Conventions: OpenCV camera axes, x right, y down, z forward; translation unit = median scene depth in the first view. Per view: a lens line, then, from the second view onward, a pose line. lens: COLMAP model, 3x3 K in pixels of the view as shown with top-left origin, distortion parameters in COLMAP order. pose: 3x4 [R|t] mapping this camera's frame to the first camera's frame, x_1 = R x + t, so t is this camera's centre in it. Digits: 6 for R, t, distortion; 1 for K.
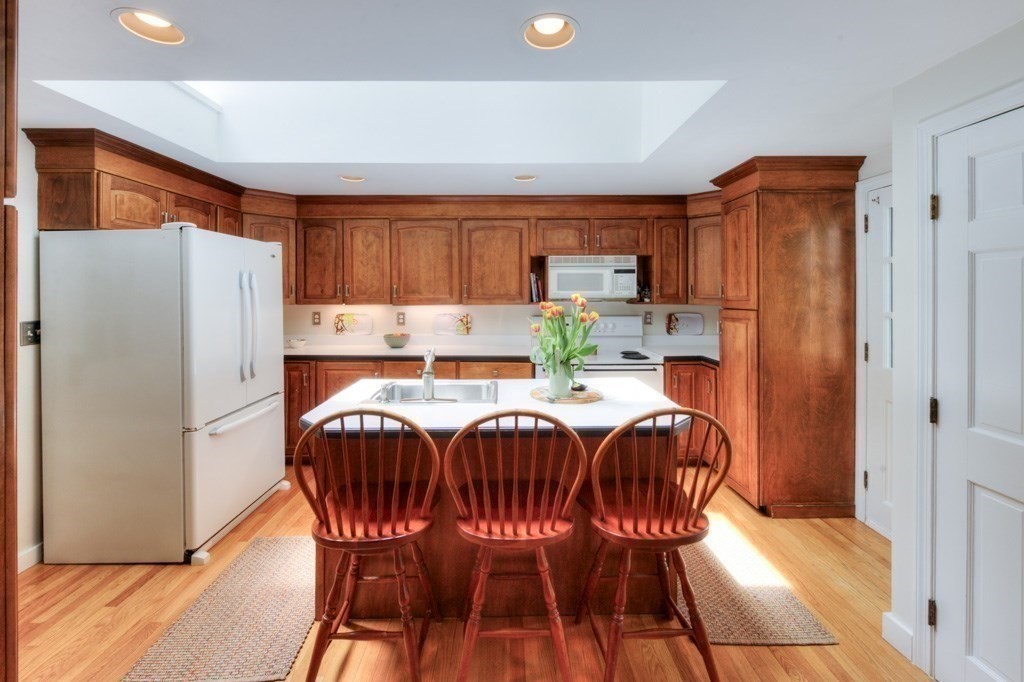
lens RADIAL K [[441.2, 0, 504.8], [0, 441.2, 291.5], [0, 0, 1]] dist [0.011863, -0.000693]
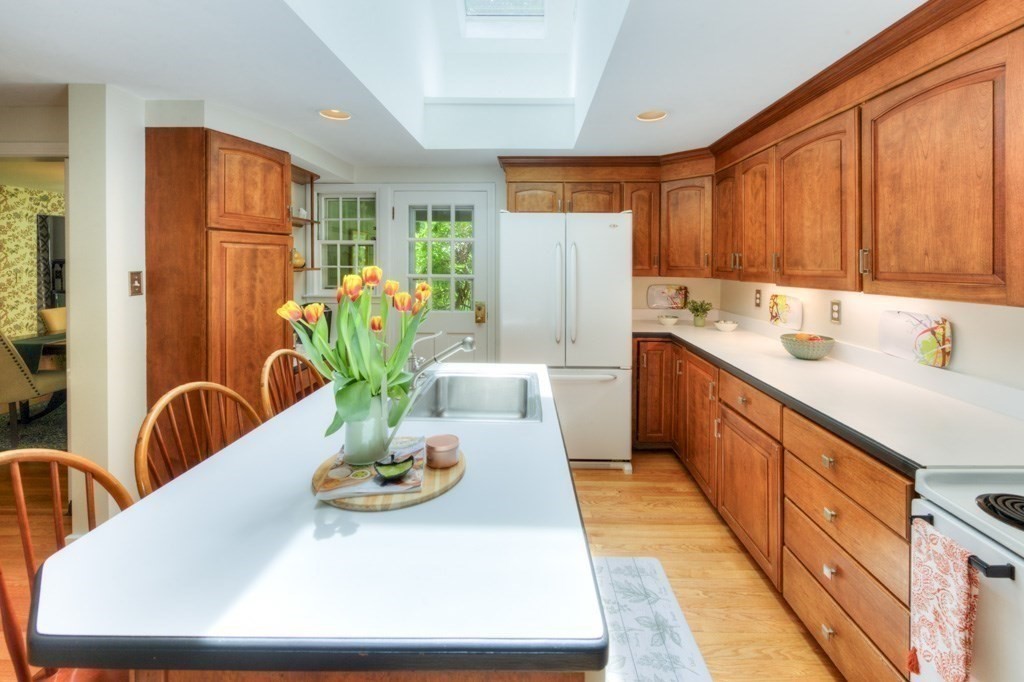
lens RADIAL K [[435.3, 0, 522.3], [0, 435.3, 266.2], [0, 0, 1]] dist [-0.003042, -0.000455]
pose [[-0.022894, 0.010815, -0.999679, 0.355150], [-0.003711, 0.999934, 0.010903, -0.000690], [0.999731, 0.003960, -0.022852, 0.664816]]
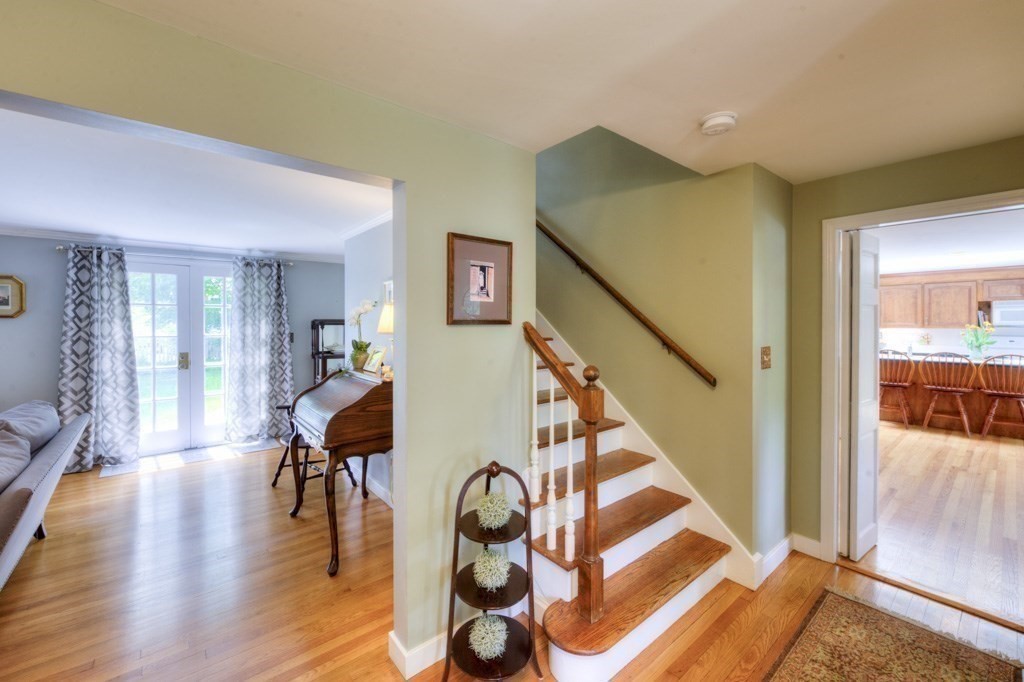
lens RADIAL K [[413.3, 0, 505.1], [0, 413.3, 327.5], [0, 0, 1]] dist [-0.000673, -0.000933]
pose [[0.634431, 0.012949, -0.772871, 0.135626], [-0.001139, 0.999874, 0.015818, 0.001073], [0.772979, -0.009155, 0.634366, -1.559490]]
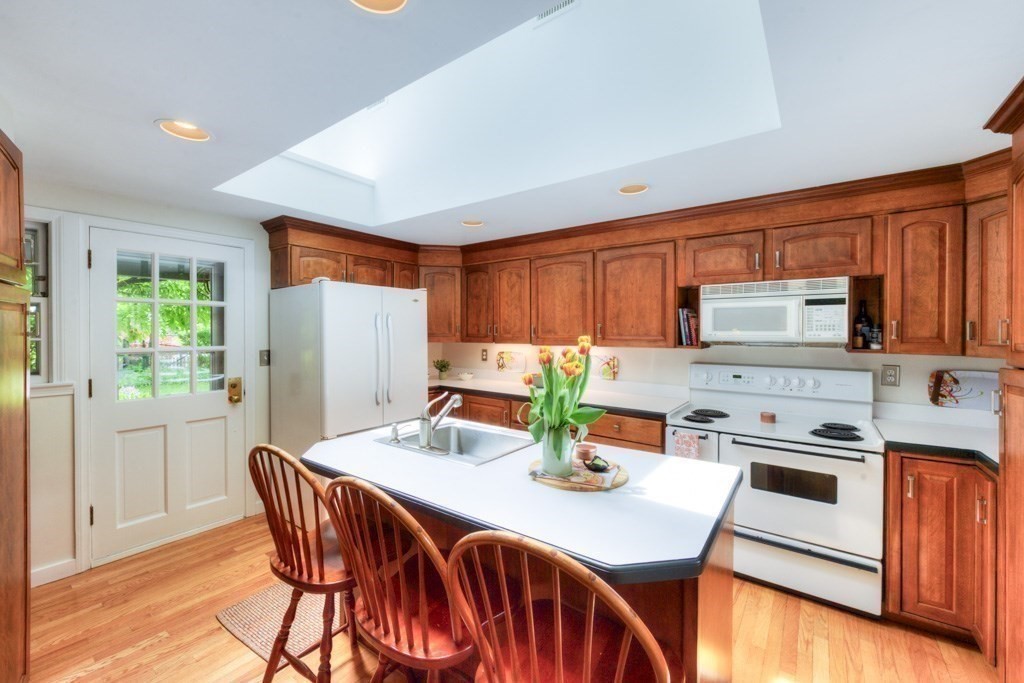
lens RADIAL K [[413.3, 0, 505.5], [0, 413.3, 333.5], [0, 0, 1]] dist [-0.000673, -0.000933]
pose [[0.798604, 0.007611, -0.601808, 0.260025], [-0.003930, 0.999965, 0.007431, -0.001272], [0.601843, -0.003569, 0.798606, 0.221512]]
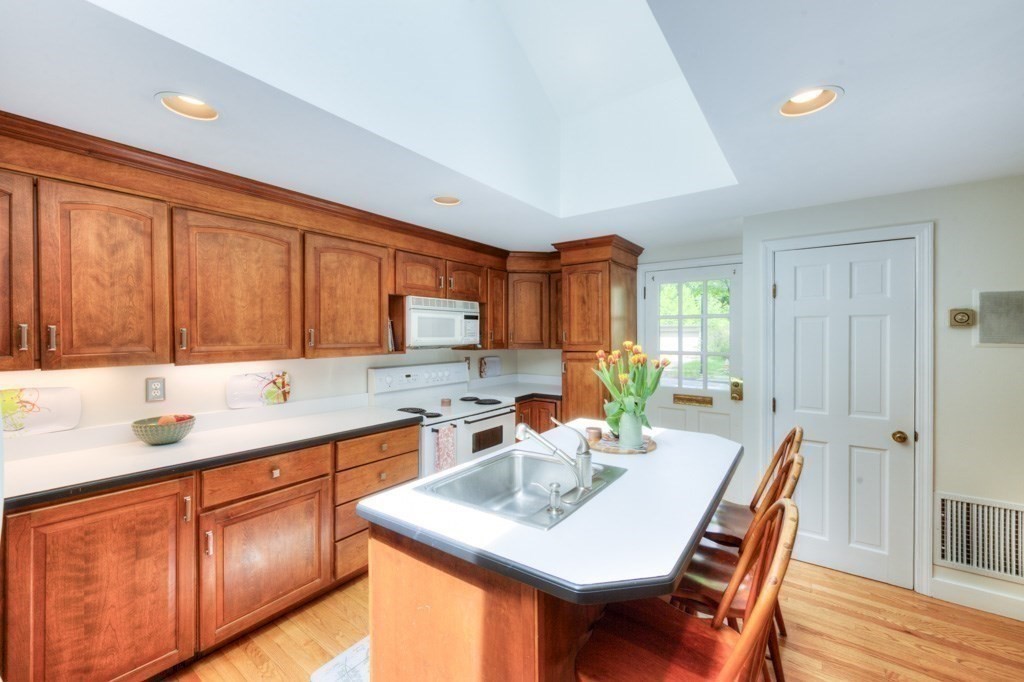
lens RADIAL K [[413.3, 0, 513.6], [0, 413.3, 336.7], [0, 0, 1]] dist [-0.000673, -0.000933]
pose [[0.586478, -0.001810, 0.809963, -0.421392], [0.001560, 0.999998, 0.001105, -0.003216], [-0.809964, 0.000615, 0.586480, 0.374927]]
